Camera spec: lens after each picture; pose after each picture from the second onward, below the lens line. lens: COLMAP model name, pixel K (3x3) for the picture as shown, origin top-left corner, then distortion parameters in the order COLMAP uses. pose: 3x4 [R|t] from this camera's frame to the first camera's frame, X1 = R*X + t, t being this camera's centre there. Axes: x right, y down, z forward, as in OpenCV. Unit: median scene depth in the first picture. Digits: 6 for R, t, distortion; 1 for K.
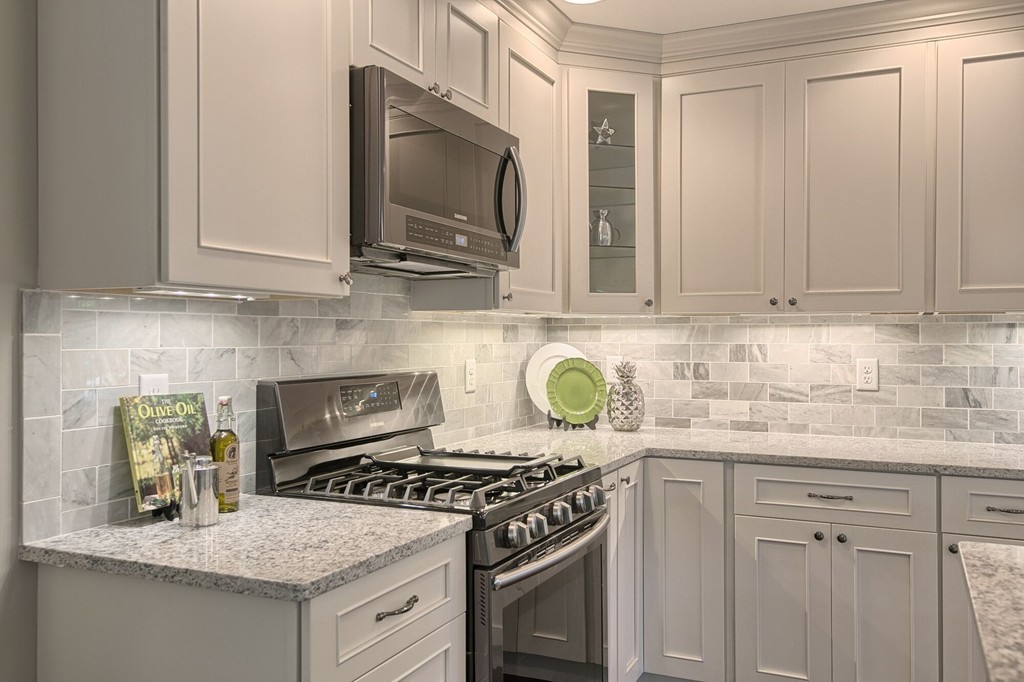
lens RADIAL K [[842.9, 0, 512.0], [0, 842.9, 341.0], [0, 0, 1]] dist [0.014253, 0.014693]
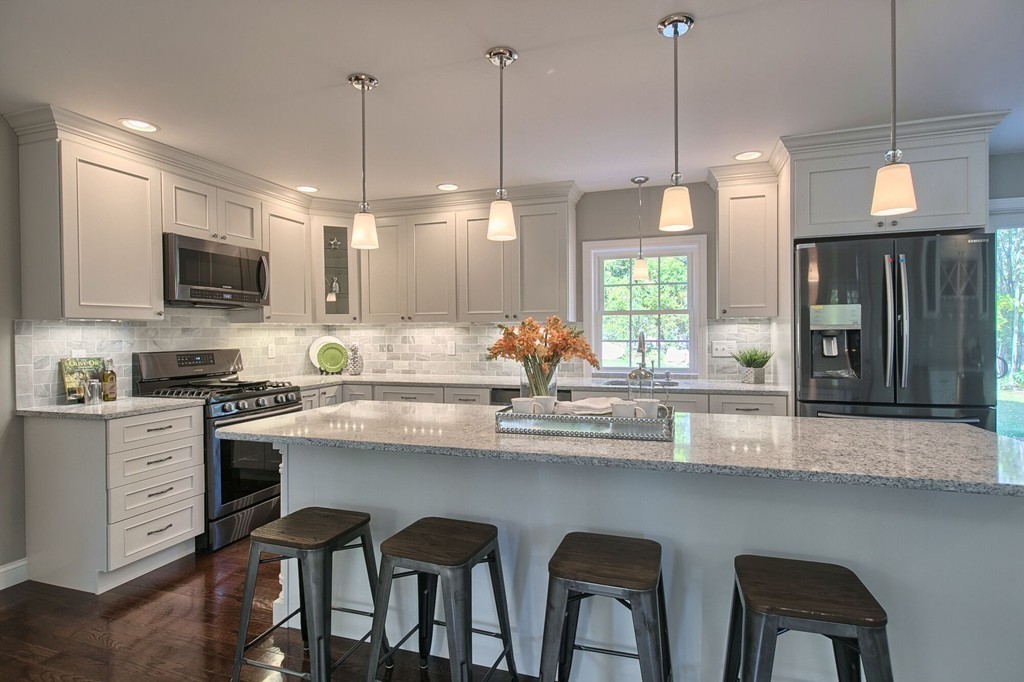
lens RADIAL K [[516.9, 0, 514.5], [0, 516.9, 337.5], [0, 0, 1]] dist [0.005390, 0.000107]
pose [[0.992753, -0.010055, 0.119748, 0.488690], [0.009266, 0.999932, 0.007142, 0.000634], [-0.119811, -0.005981, 0.992779, -0.516614]]
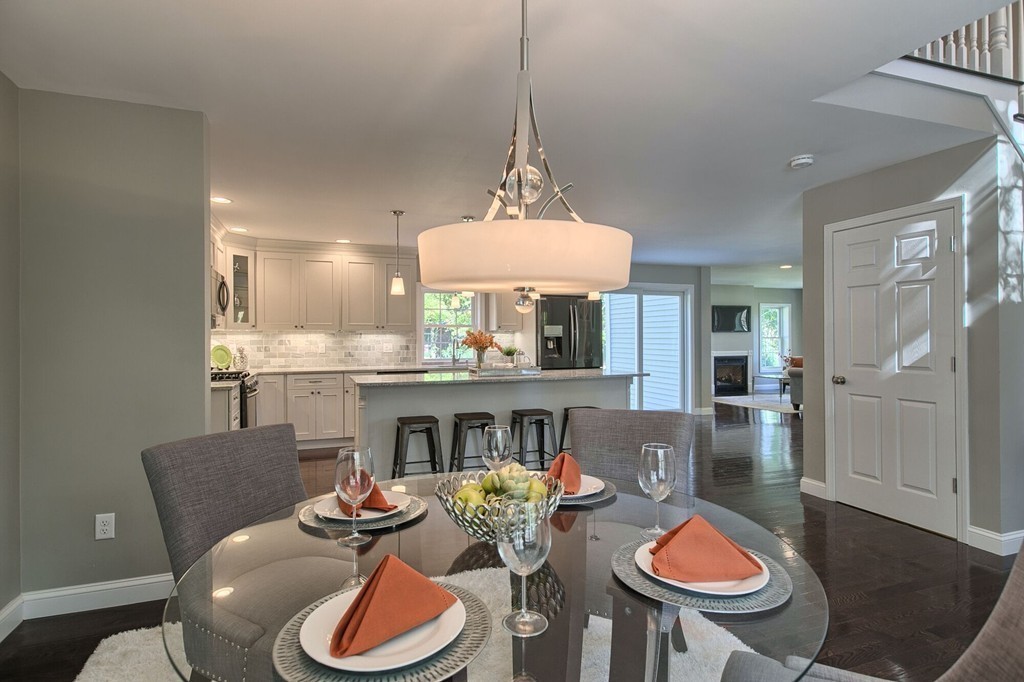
lens RADIAL K [[545.2, 0, 512.3], [0, 545.2, 335.8], [0, 0, 1]] dist [0.000090, -0.000241]
pose [[0.706840, -0.001574, 0.707372, -0.647974], [0.006099, 0.999974, -0.003870, 0.003123], [-0.707347, 0.007050, 0.706831, -1.188838]]
